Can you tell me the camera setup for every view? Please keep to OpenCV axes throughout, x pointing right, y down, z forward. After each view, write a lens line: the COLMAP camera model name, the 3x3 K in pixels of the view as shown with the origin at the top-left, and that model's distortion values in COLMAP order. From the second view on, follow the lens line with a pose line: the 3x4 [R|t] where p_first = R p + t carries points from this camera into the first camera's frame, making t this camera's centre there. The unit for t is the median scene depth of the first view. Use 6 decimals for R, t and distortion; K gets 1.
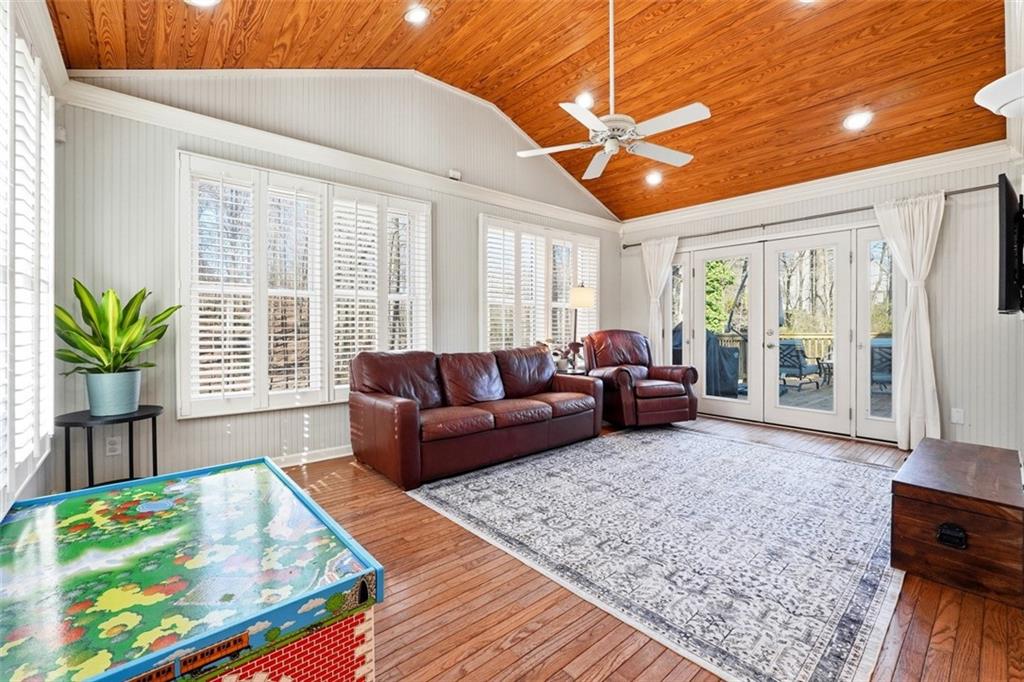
lens RADIAL K [[433.9, 0, 507.1], [0, 433.9, 321.2], [0, 0, 1]] dist [-0.011078, 0.000299]
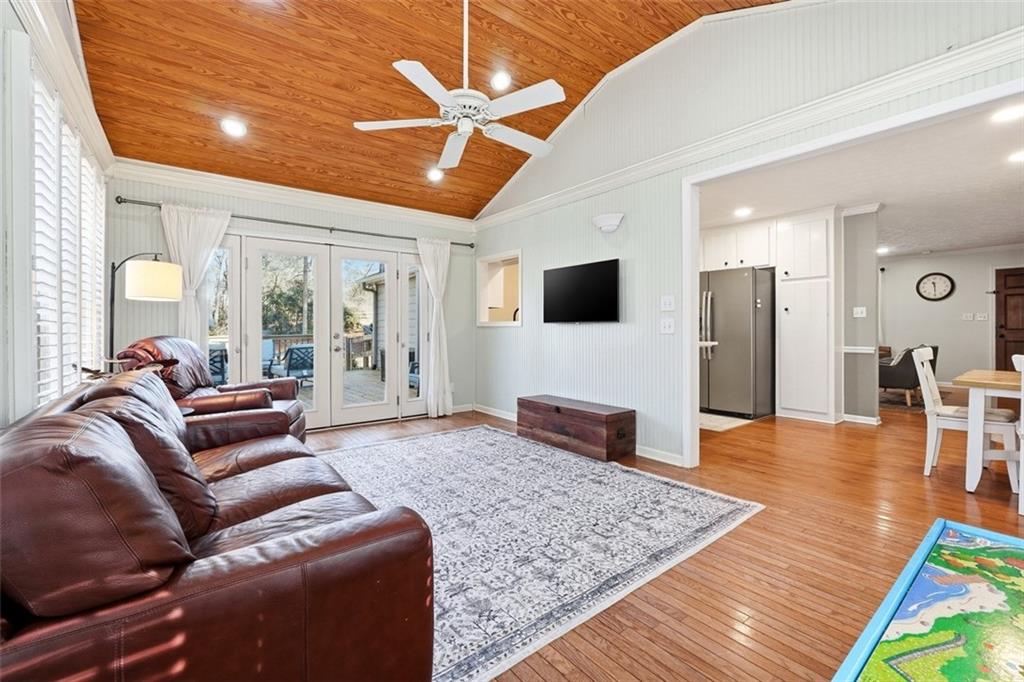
lens RADIAL K [[439.4, 0, 512.0], [0, 439.4, 329.1], [0, 0, 1]] dist [-0.009722, 0.000393]
pose [[0.047881, -0.001047, 0.998853, -0.733862], [-0.010219, 0.999947, 0.001538, 0.005913], [-0.998801, -0.010281, 0.047868, 0.988551]]
